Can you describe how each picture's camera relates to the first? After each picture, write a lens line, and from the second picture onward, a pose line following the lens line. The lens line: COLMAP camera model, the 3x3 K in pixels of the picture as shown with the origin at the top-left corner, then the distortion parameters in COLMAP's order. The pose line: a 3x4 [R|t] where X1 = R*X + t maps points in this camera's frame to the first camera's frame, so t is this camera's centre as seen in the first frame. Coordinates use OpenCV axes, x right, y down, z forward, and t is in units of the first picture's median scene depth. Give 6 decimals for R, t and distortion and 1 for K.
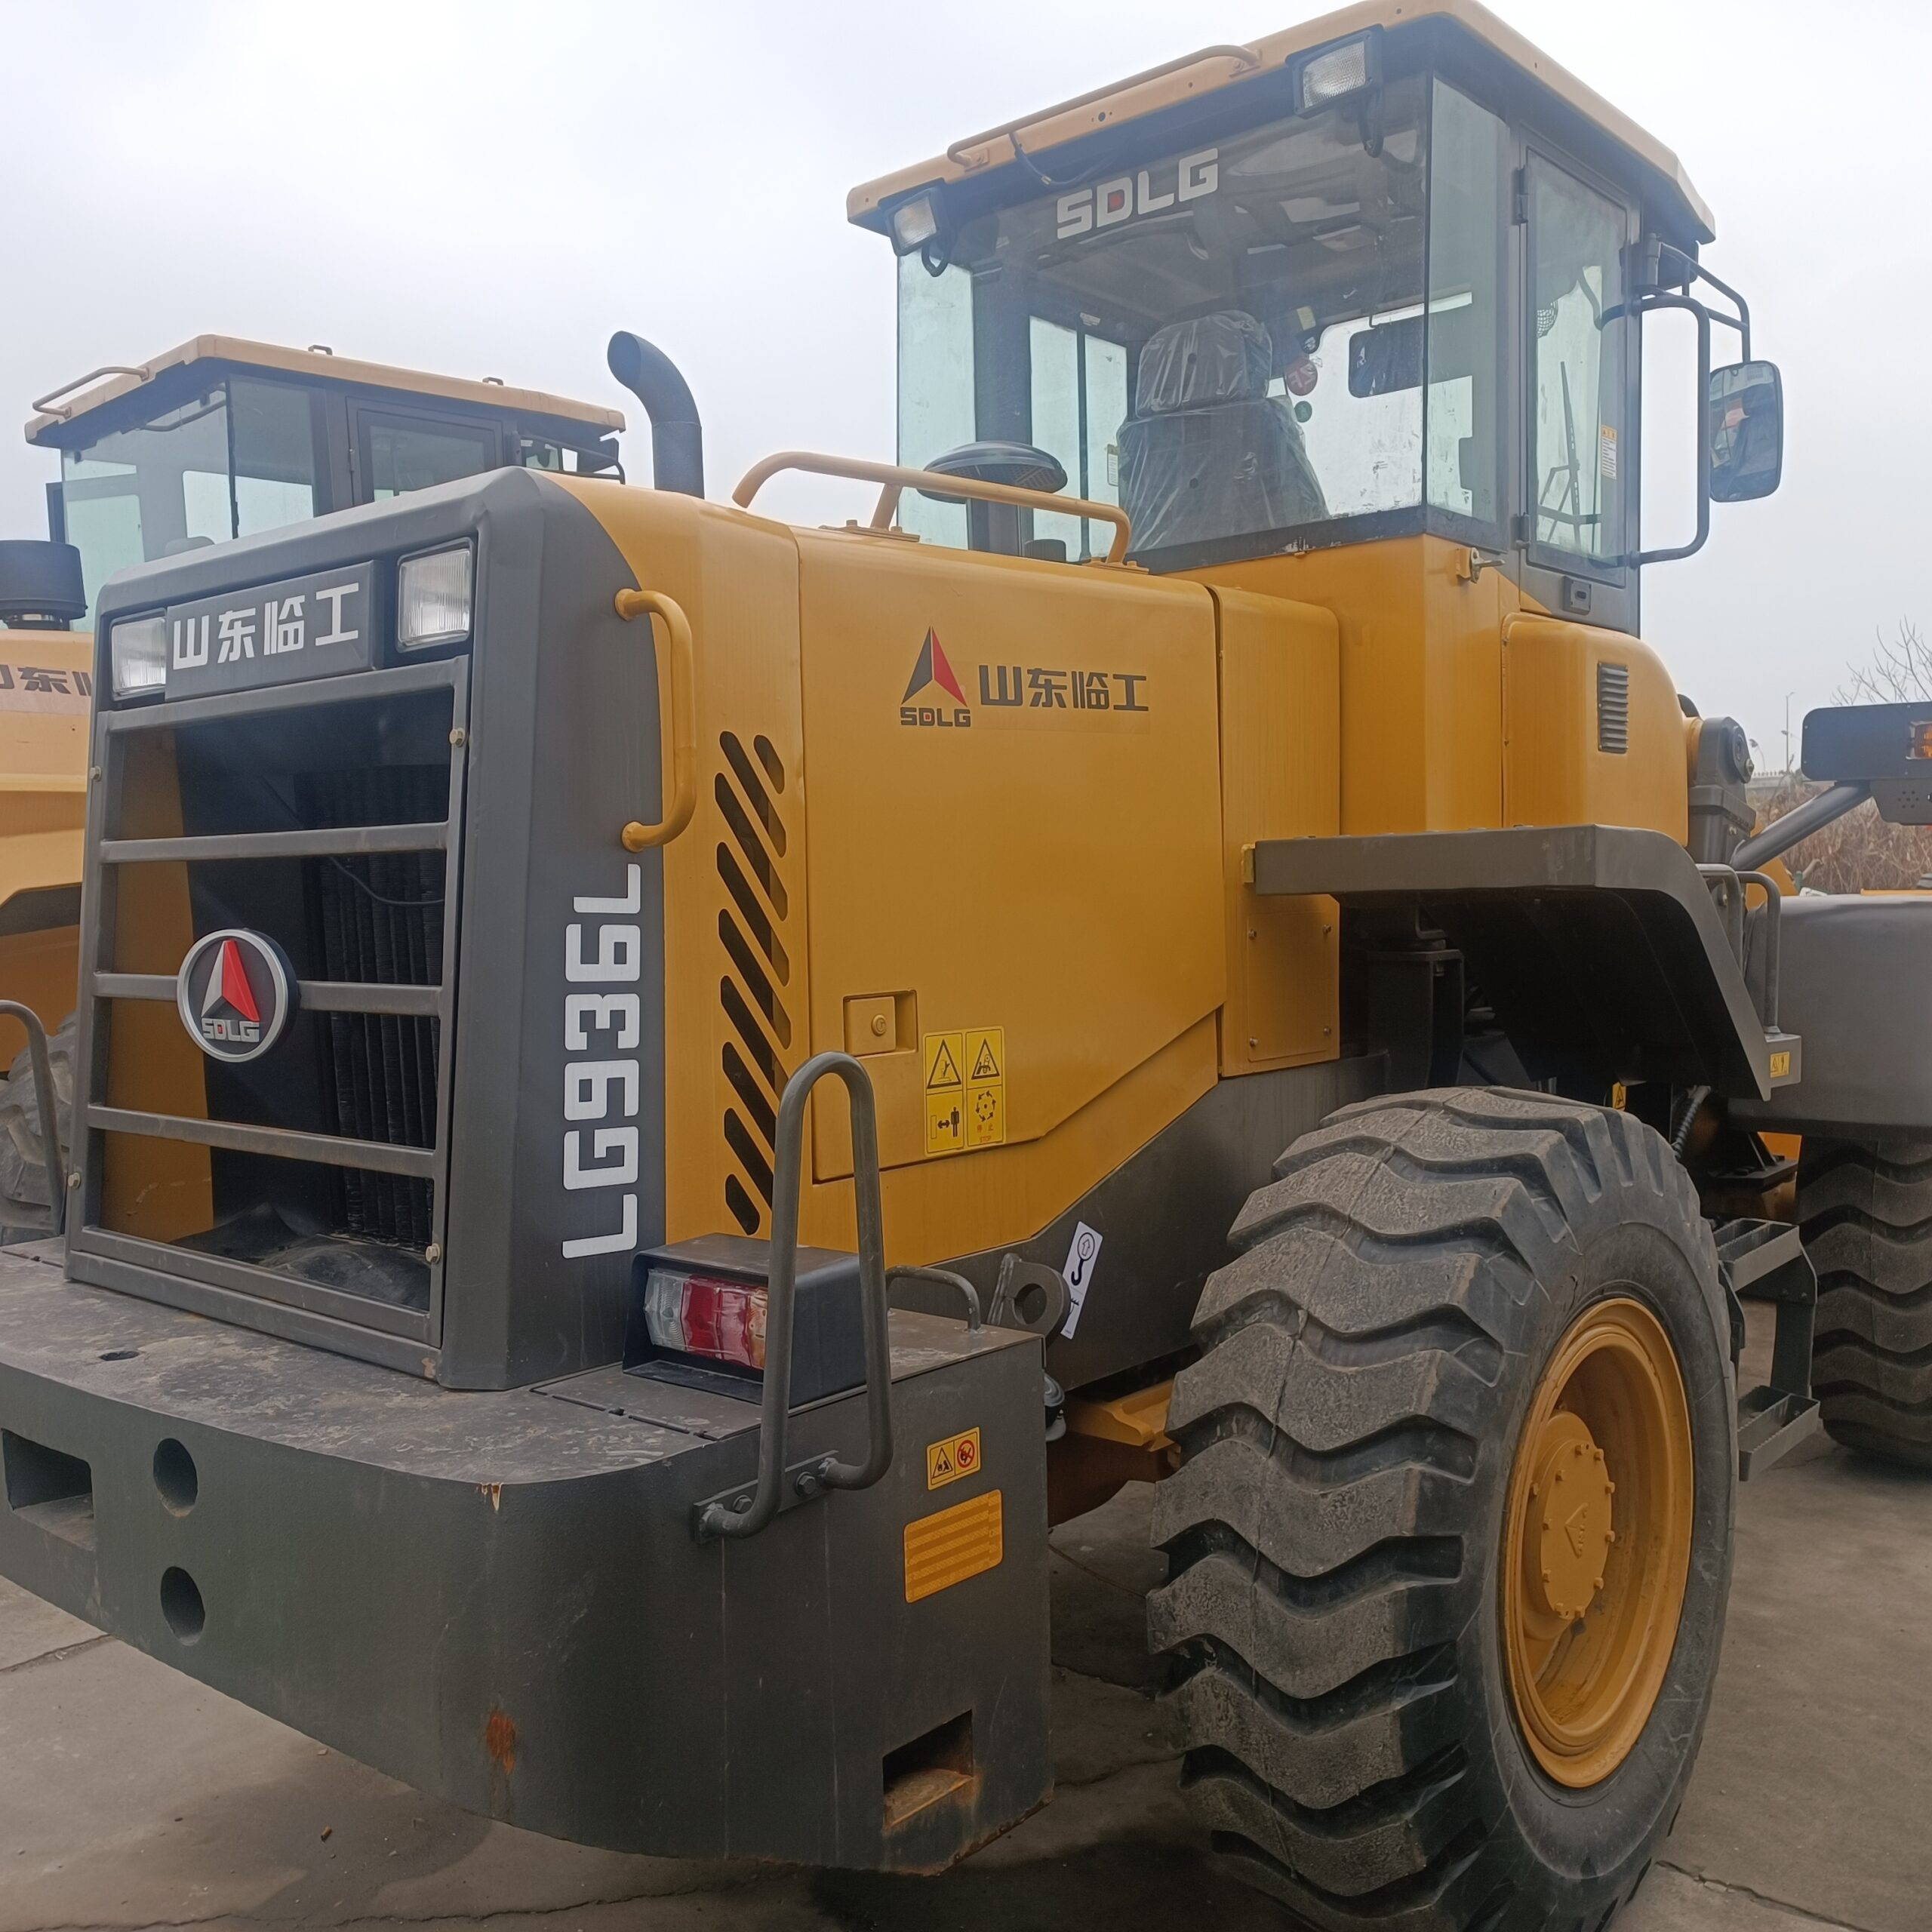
lens RADIAL K [[1840.2, 0, 966.0], [0, 1840.2, 966.0], [0, 0, 1]] dist [0.021270, -0.008393]
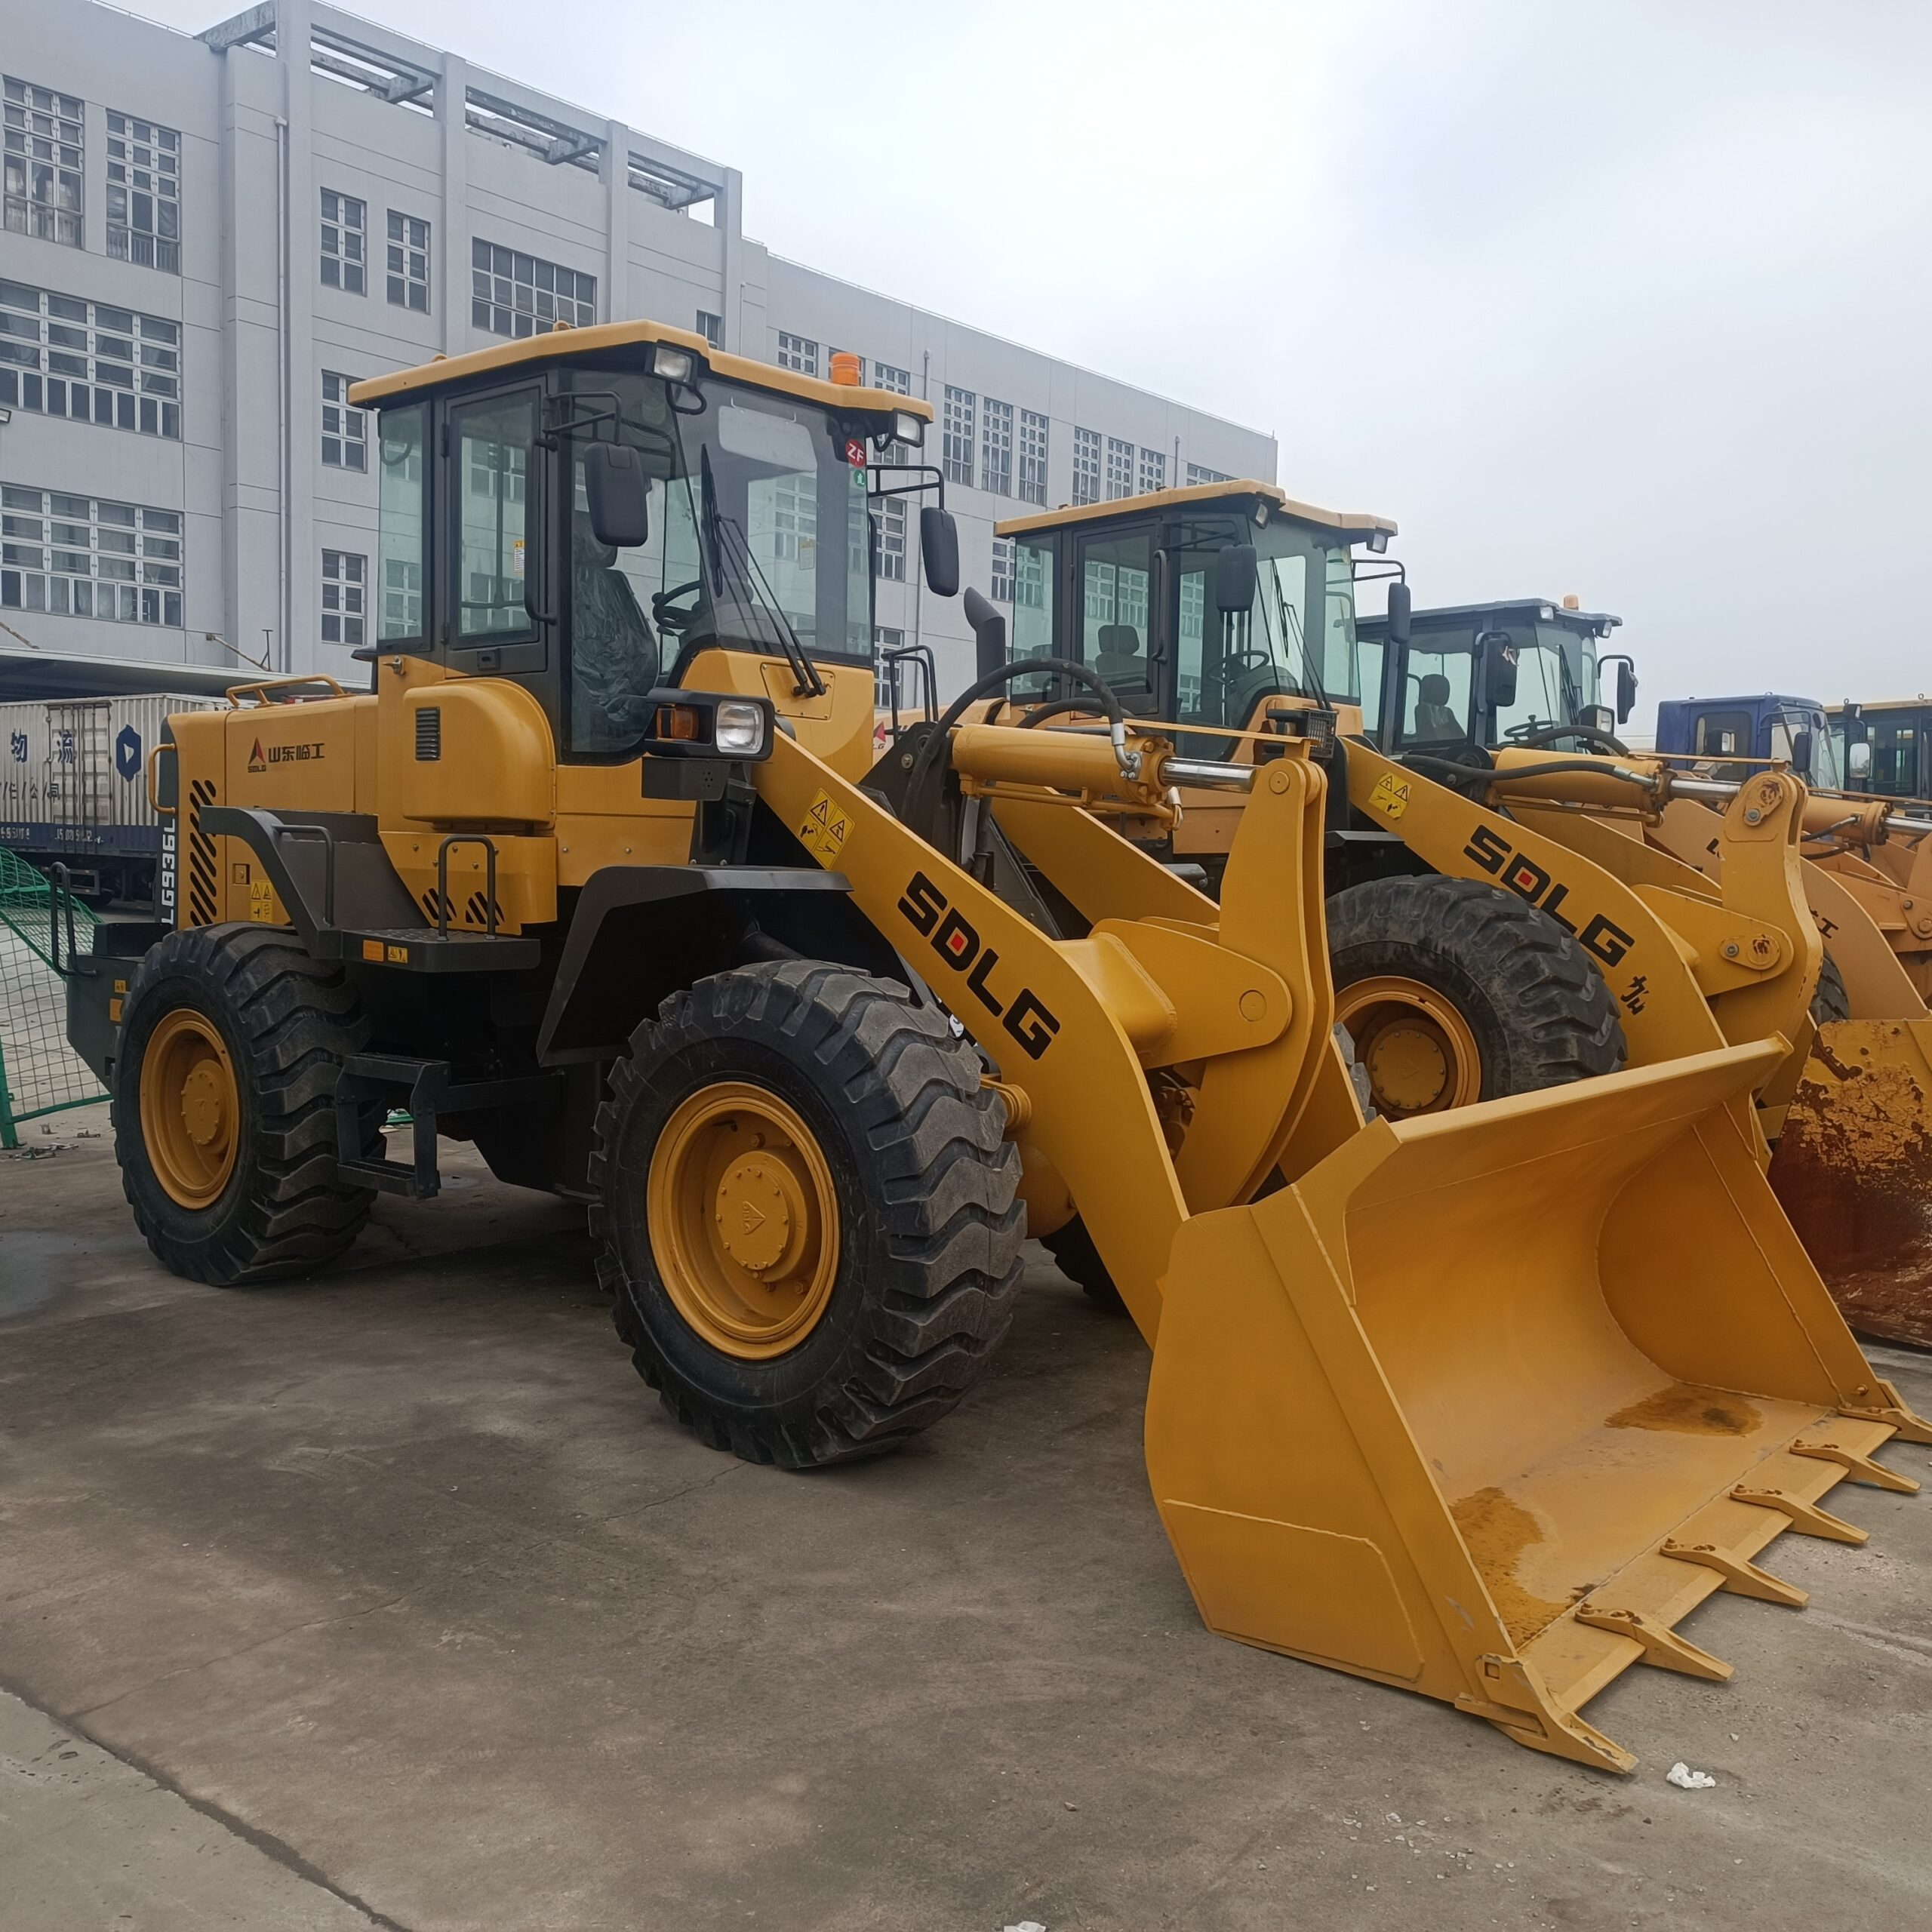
lens RADIAL K [[1840.2, 0, 966.0], [0, 1840.2, 966.0], [0, 0, 1]] dist [0.021270, -0.008393]
pose [[0.013506, 0.086113, -0.996194, 3.076410], [-0.065961, 0.994191, 0.085045, -0.157955], [0.997731, 0.064561, 0.019108, 2.211108]]
